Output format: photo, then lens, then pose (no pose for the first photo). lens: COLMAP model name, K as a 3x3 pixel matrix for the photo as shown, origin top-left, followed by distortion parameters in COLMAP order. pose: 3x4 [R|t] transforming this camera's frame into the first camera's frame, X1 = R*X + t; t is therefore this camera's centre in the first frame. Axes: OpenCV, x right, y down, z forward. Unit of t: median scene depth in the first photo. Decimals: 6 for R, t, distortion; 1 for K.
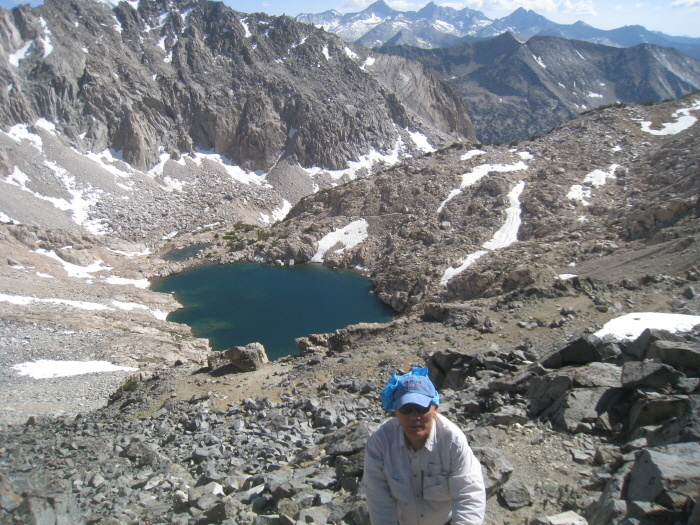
lens RADIAL K [[582.6, 0, 343.4], [0, 582.6, 261.6], [0, 0, 1]] dist [-0.168030, 0.110233]
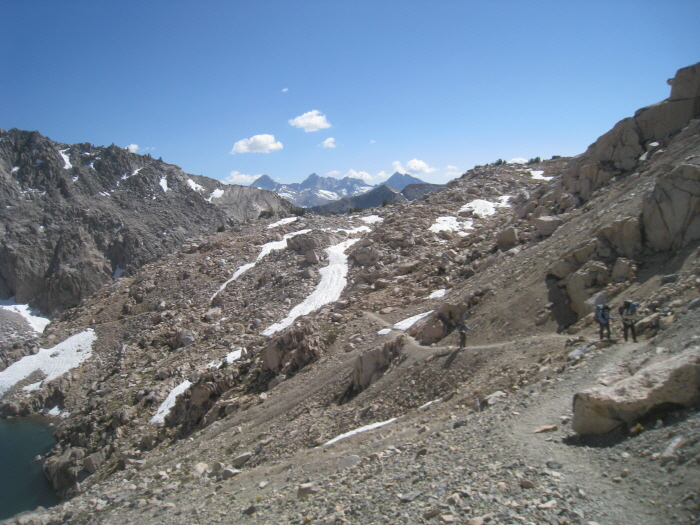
lens RADIAL K [[582.6, 0, 336.1], [0, 582.6, 264.3], [0, 0, 1]] dist [-0.168030, 0.110233]
pose [[0.983560, -0.072627, 0.165332, 0.185271], [0.116451, 0.954847, -0.273323, 0.045351], [-0.138016, 0.288083, 0.947607, 0.436933]]
